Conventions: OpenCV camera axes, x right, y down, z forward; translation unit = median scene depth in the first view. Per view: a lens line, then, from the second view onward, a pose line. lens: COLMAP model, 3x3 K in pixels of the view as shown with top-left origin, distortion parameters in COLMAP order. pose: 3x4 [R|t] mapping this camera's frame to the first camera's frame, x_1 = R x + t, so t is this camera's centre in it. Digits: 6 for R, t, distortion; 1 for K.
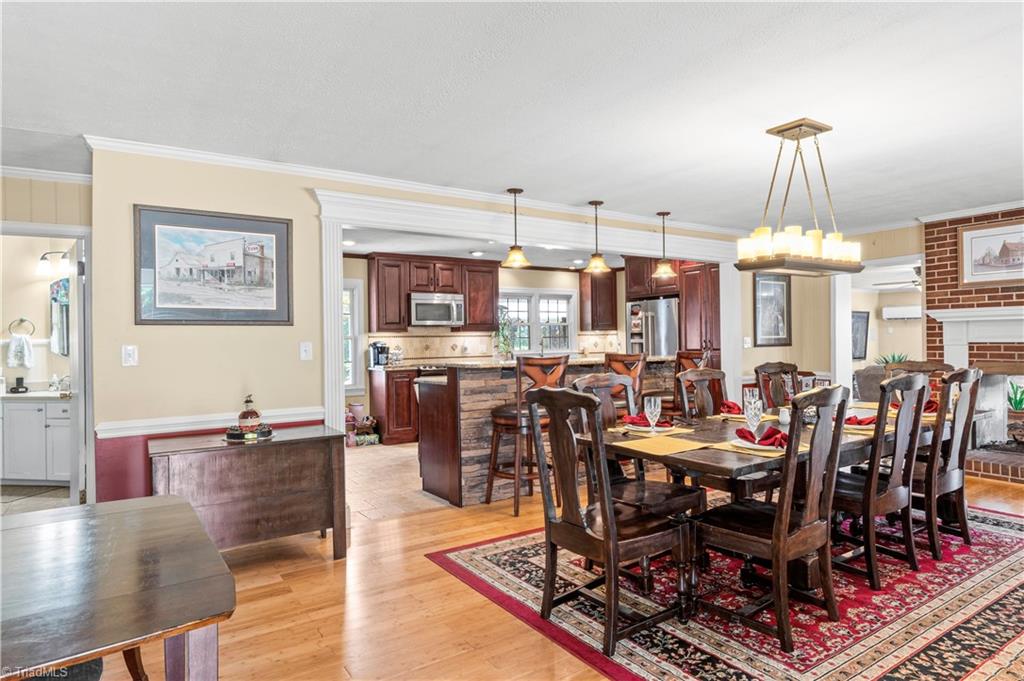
lens RADIAL K [[614.6, 0, 512.0], [0, 614.6, 340.5], [0, 0, 1]] dist [0.001948, 0.001754]
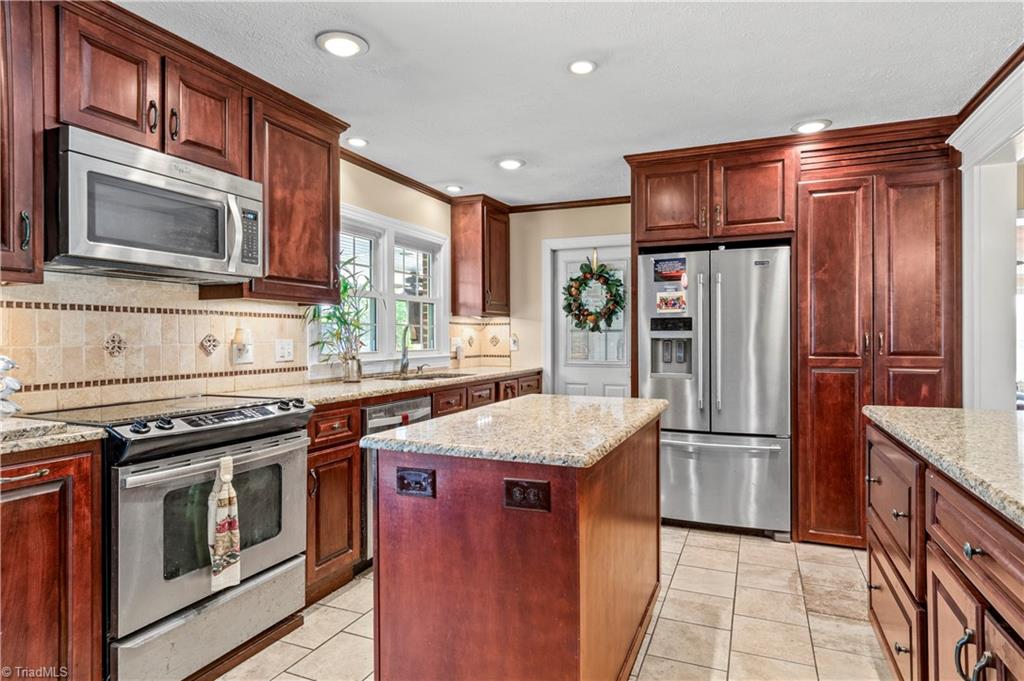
lens RADIAL K [[568.3, 0, 524.6], [0, 568.3, 335.7], [0, 0, 1]] dist [0.000792, 0.000753]
pose [[0.822404, 0.016327, 0.568669, -0.138480], [-0.013193, 0.999867, -0.009628, 0.006869], [-0.568751, 0.000416, 0.822510, 0.691708]]
